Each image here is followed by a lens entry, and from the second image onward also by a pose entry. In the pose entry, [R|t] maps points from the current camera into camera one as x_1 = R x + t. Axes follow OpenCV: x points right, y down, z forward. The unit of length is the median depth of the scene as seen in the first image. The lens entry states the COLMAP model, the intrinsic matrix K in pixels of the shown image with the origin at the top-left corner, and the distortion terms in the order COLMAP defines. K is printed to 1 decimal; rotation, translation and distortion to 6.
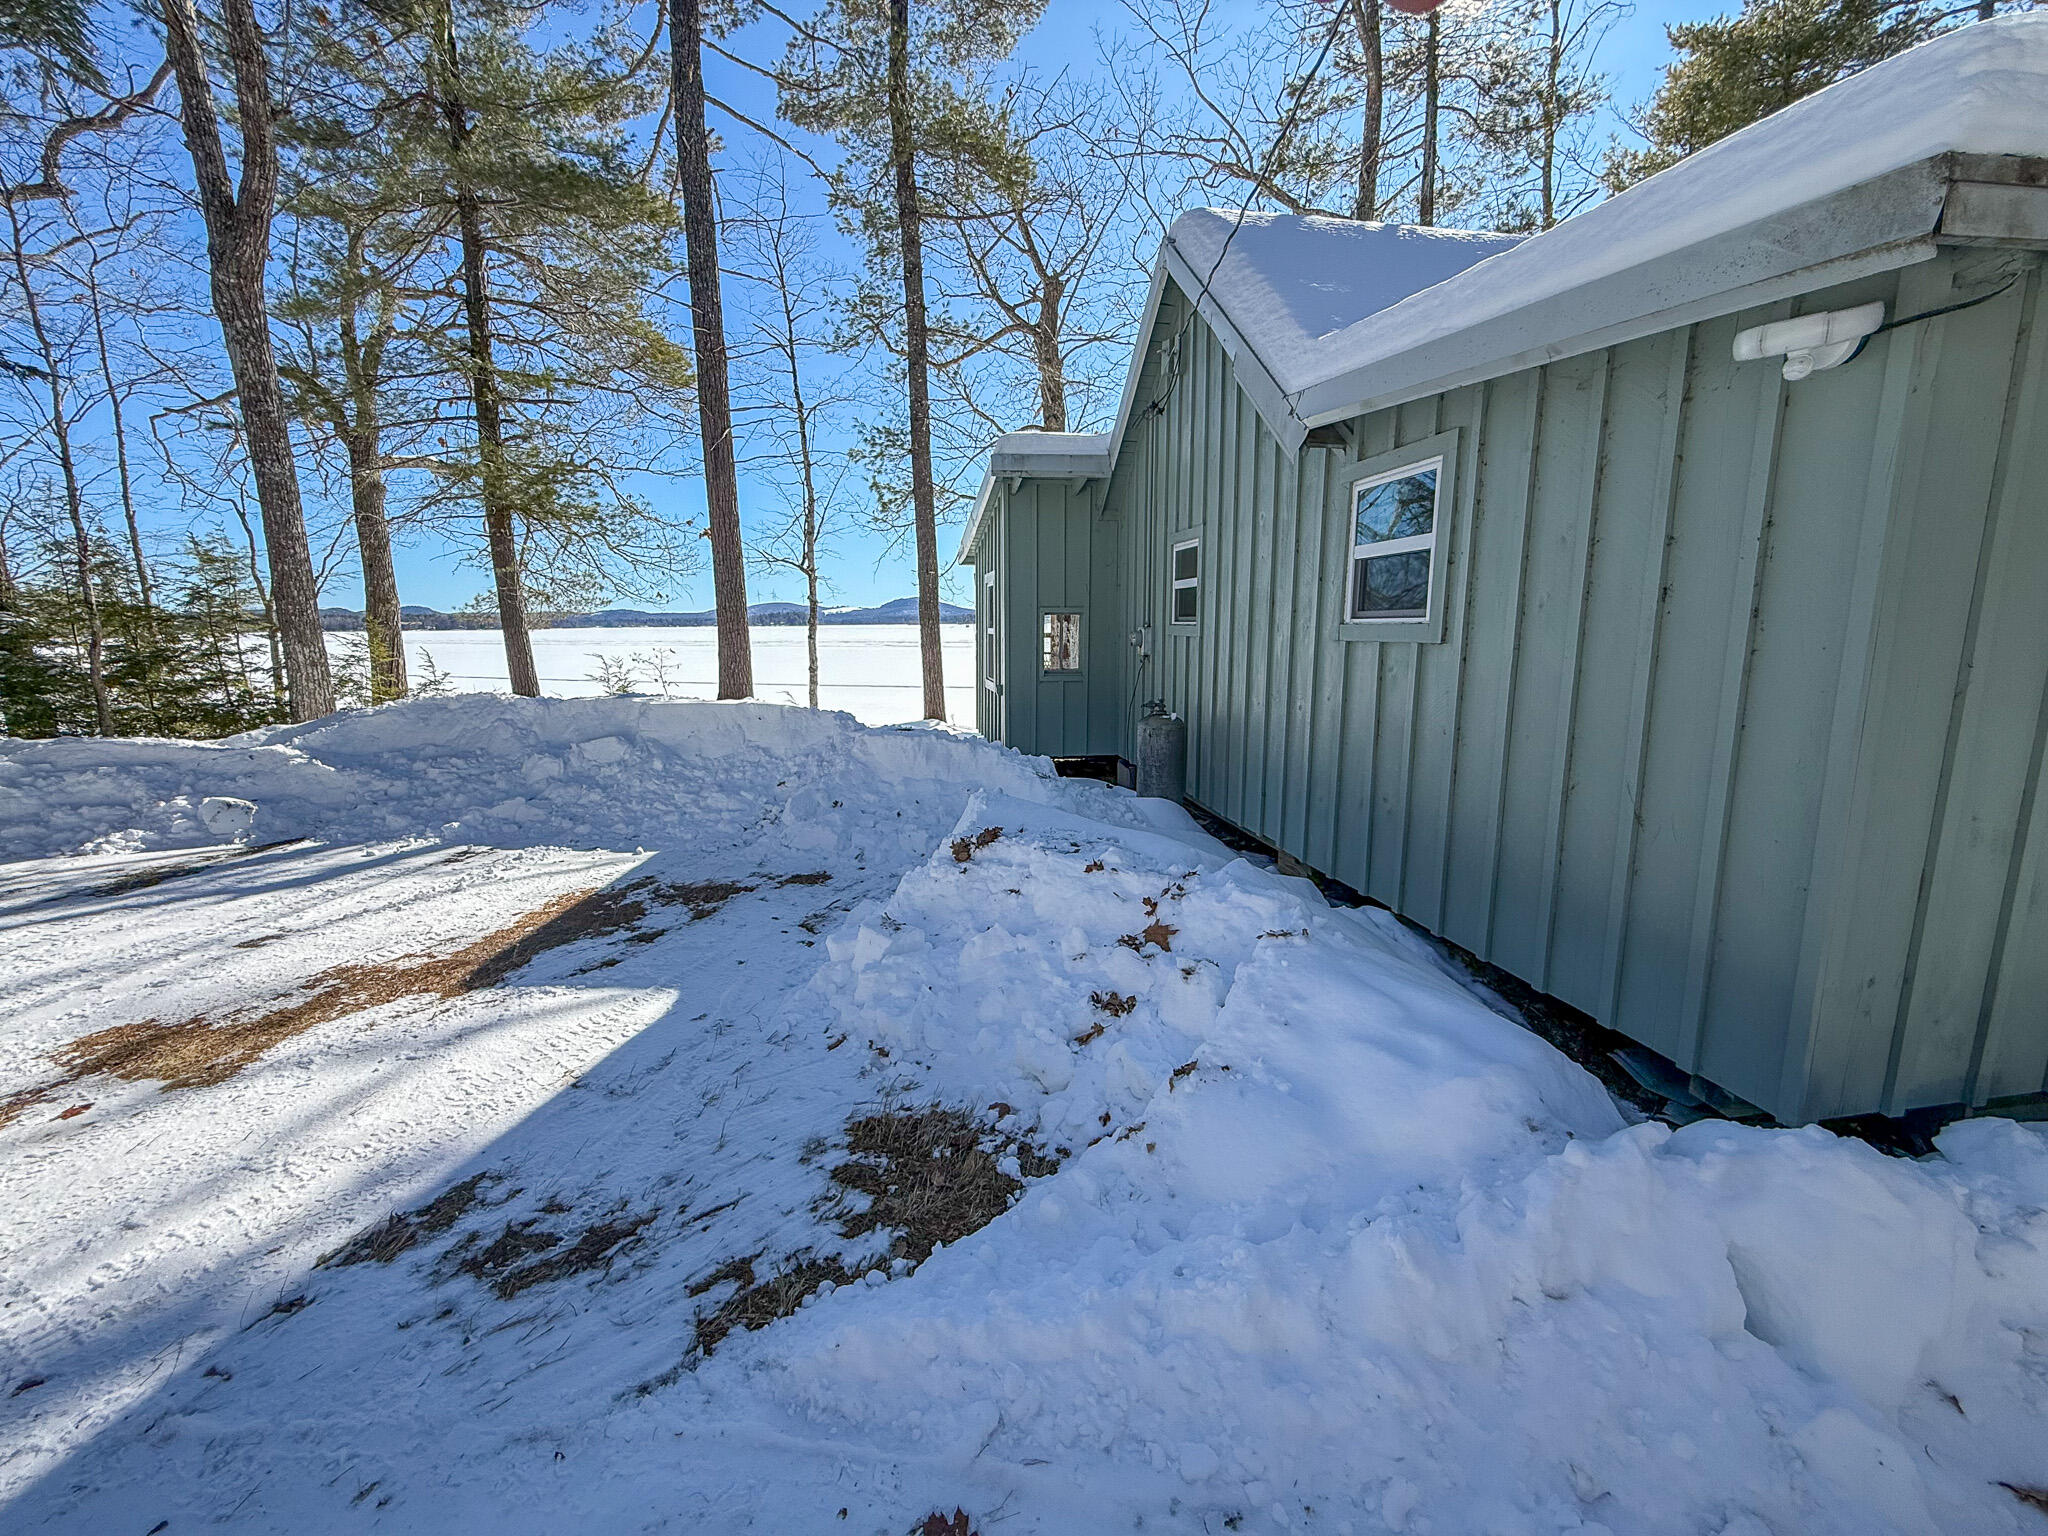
lens RADIAL K [[812.8, 0, 1015.5], [0, 812.8, 767.5], [0, 0, 1]] dist [-0.000057, -0.000084]
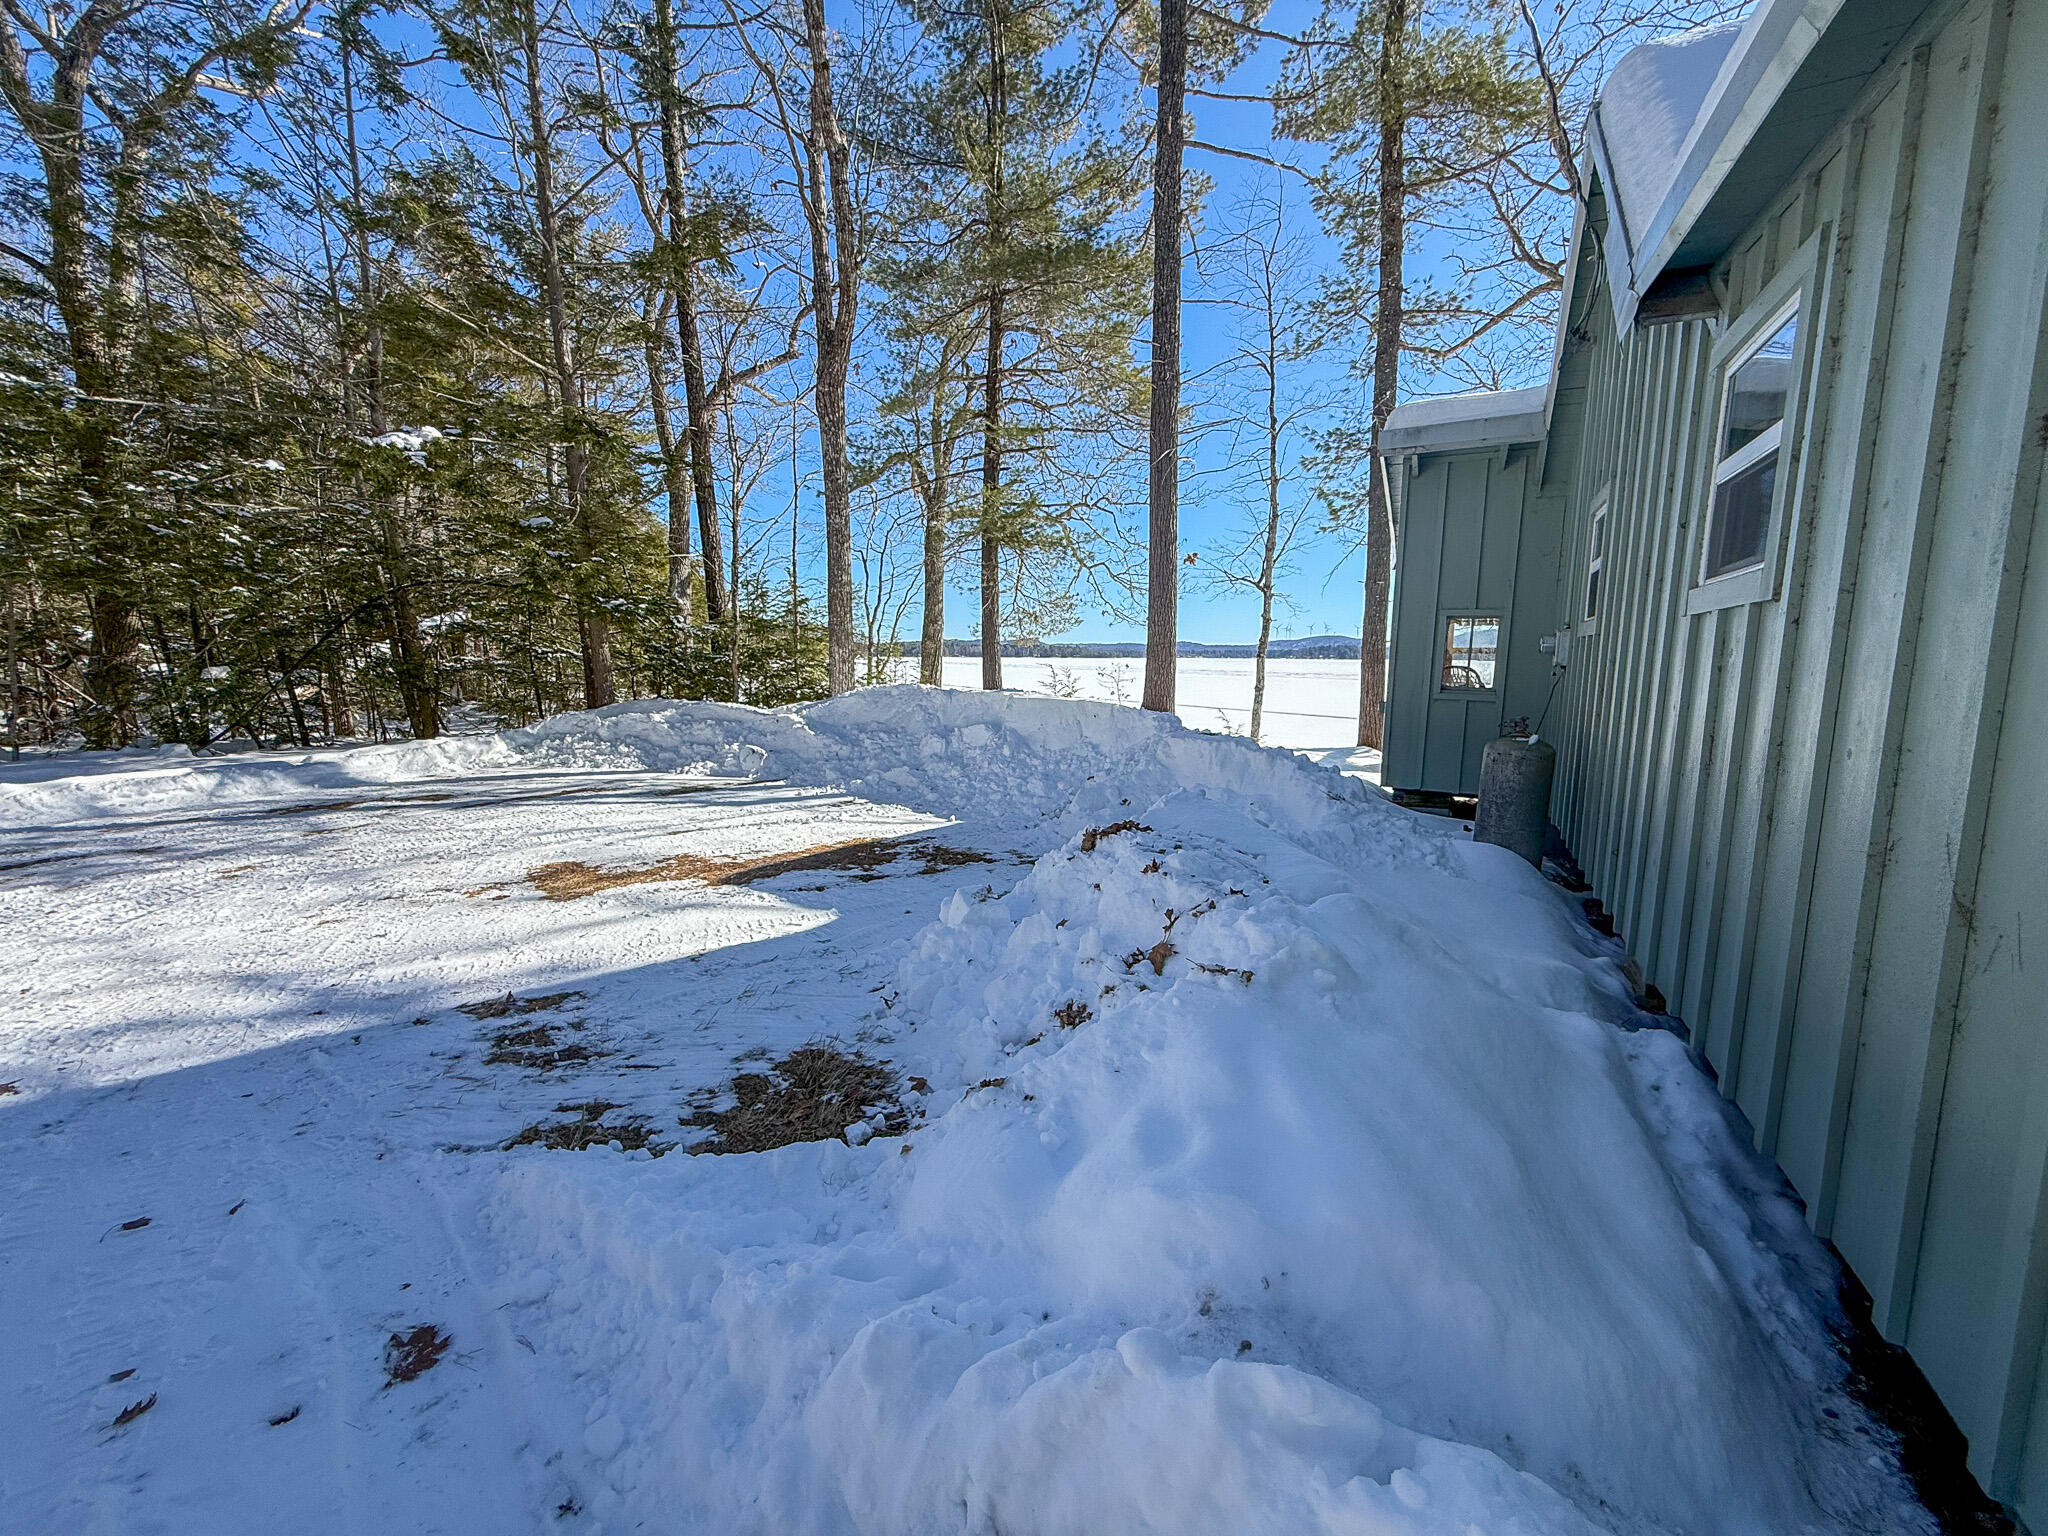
lens RADIAL K [[812.8, 0, 1015.5], [0, 812.8, 767.5], [0, 0, 1]] dist [-0.000057, -0.000084]
pose [[0.800007, 0.096783, -0.592134, 0.234440], [-0.119900, 0.992786, 0.000277, 0.017536], [0.587889, 0.070776, 0.805840, 0.112979]]
